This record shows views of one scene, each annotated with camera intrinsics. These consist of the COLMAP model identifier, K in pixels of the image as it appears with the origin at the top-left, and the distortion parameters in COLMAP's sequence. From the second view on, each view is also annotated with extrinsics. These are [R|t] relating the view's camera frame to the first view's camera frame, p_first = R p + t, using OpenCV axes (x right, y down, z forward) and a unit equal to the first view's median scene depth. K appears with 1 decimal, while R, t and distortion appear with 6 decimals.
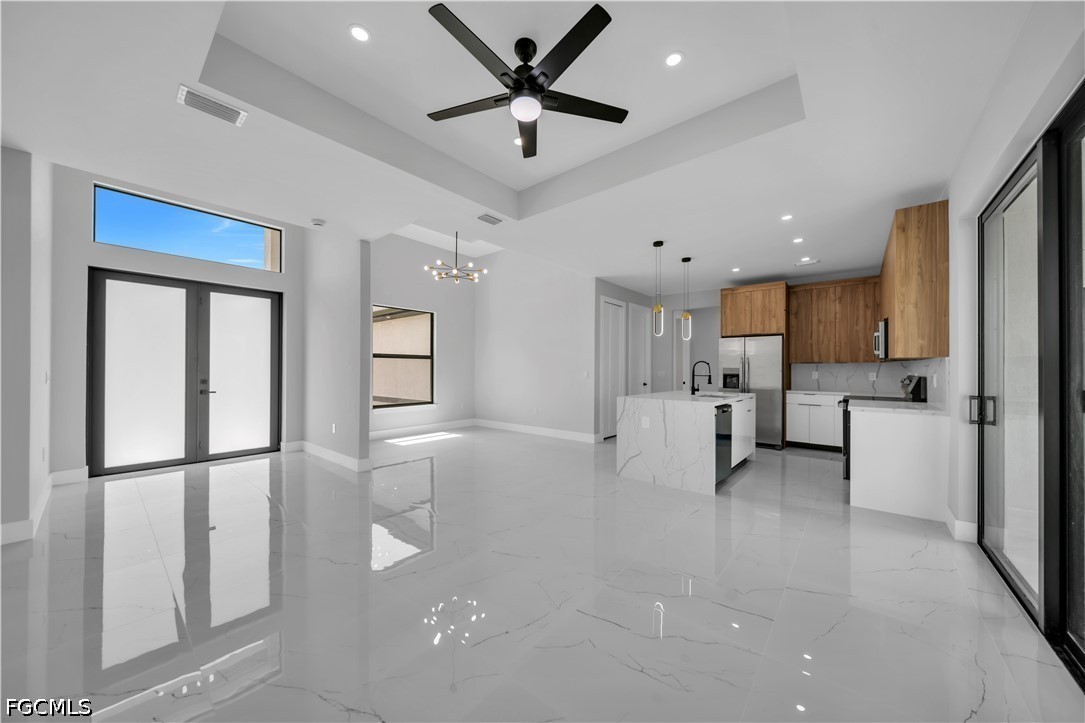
lens RADIAL K [[374.8, 0, 544.6], [0, 374.8, 368.0], [0, 0, 1]] dist [0.001552, -0.001472]
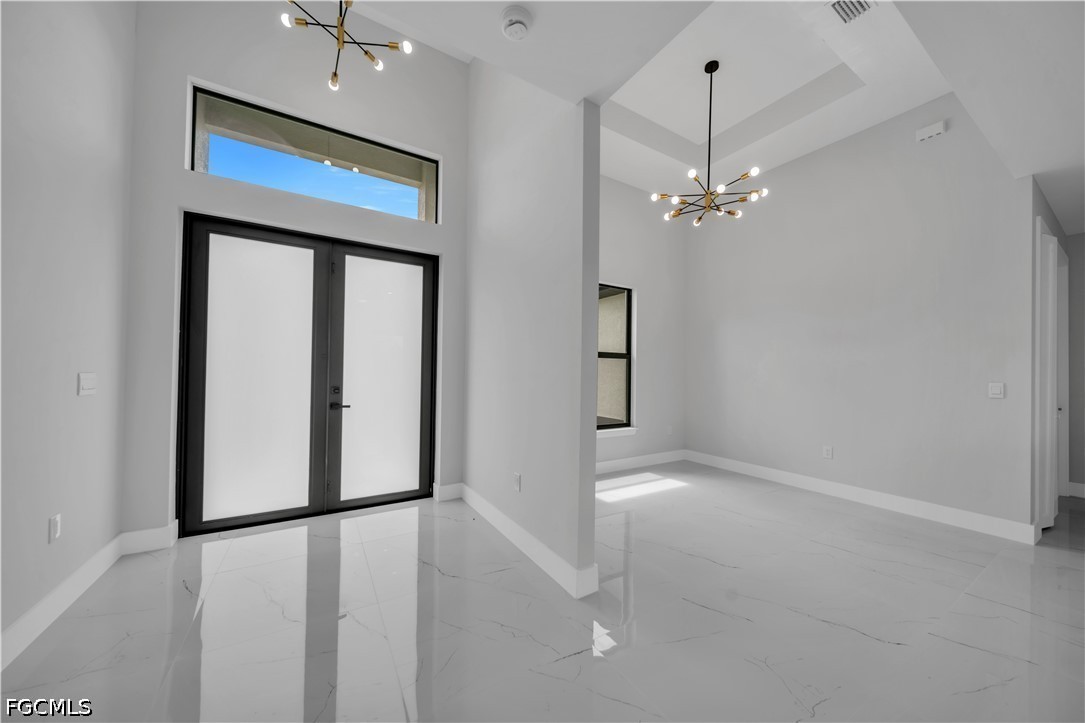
lens RADIAL K [[374.8, 0, 544.6], [0, 374.8, 368.0], [0, 0, 1]] dist [0.001552, -0.001472]
pose [[0.947439, 0.005602, -0.319888, -0.338887], [-0.008840, 0.999923, -0.008670, -0.000087], [0.319815, 0.011043, 0.947416, 0.479008]]
